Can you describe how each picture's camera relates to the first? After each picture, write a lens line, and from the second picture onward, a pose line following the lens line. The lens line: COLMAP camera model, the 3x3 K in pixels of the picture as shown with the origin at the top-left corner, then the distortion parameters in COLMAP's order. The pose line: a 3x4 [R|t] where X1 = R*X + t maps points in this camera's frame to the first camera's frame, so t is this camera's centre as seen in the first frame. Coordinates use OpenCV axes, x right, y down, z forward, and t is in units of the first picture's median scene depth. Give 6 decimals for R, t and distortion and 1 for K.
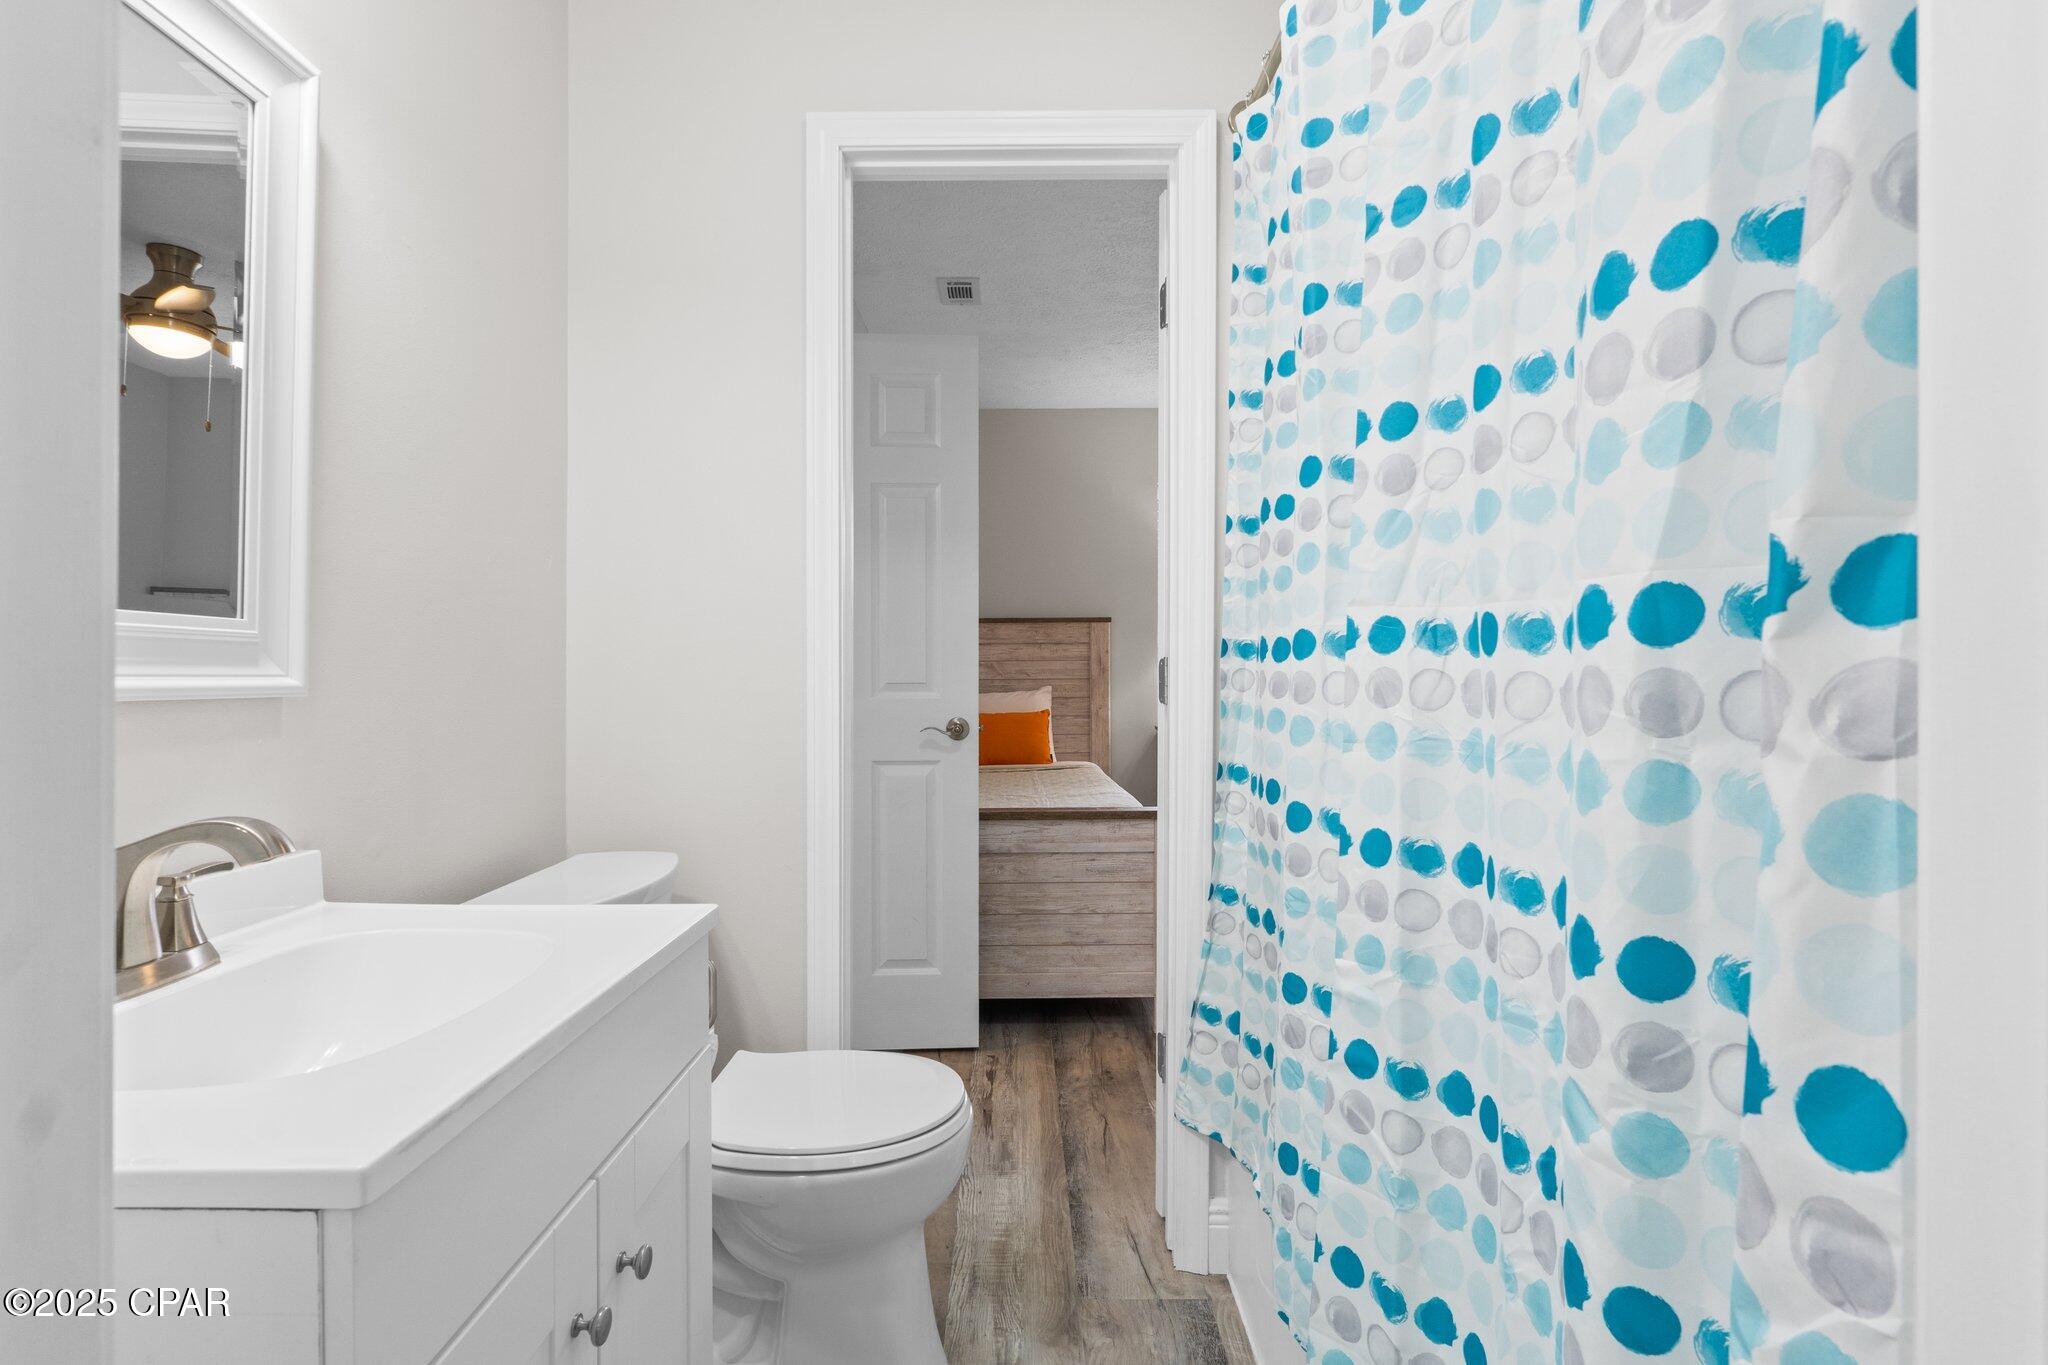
lens RADIAL K [[1044.0, 0, 1026.4], [0, 1044.0, 675.9], [0, 0, 1]] dist [0.006692, 0.001495]
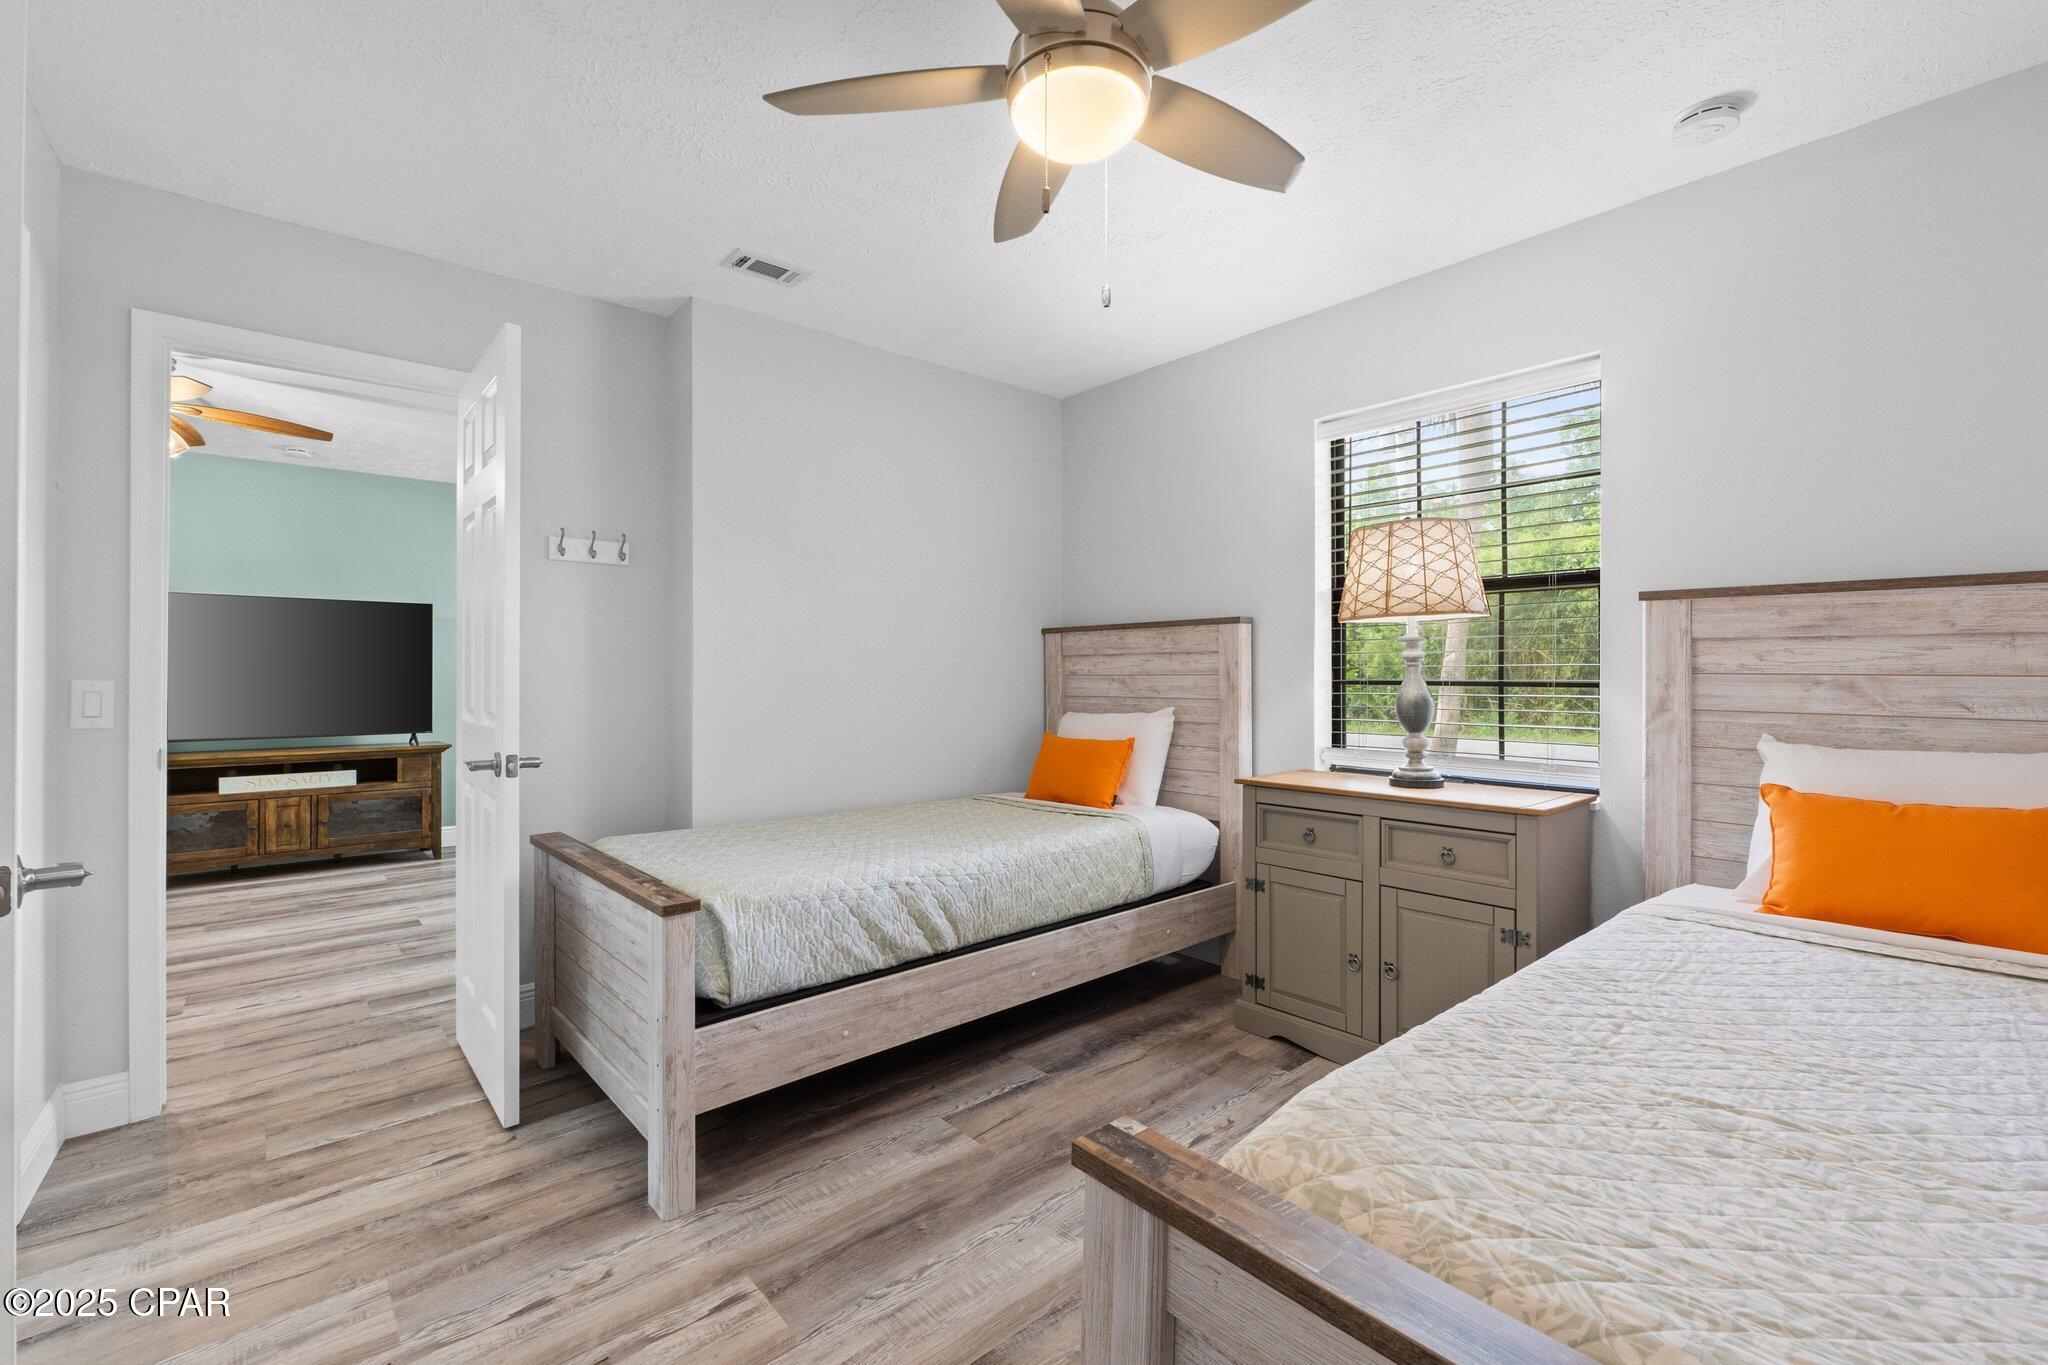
lens RADIAL K [[882.2, 0, 1031.1], [0, 882.2, 670.6], [0, 0, 1]] dist [-0.005142, -0.000296]
pose [[0.620173, 0.004529, -0.784452, 0.472194], [0.000178, 0.999982, 0.005914, -0.021958], [0.784465, -0.003808, 0.620161, 0.505313]]
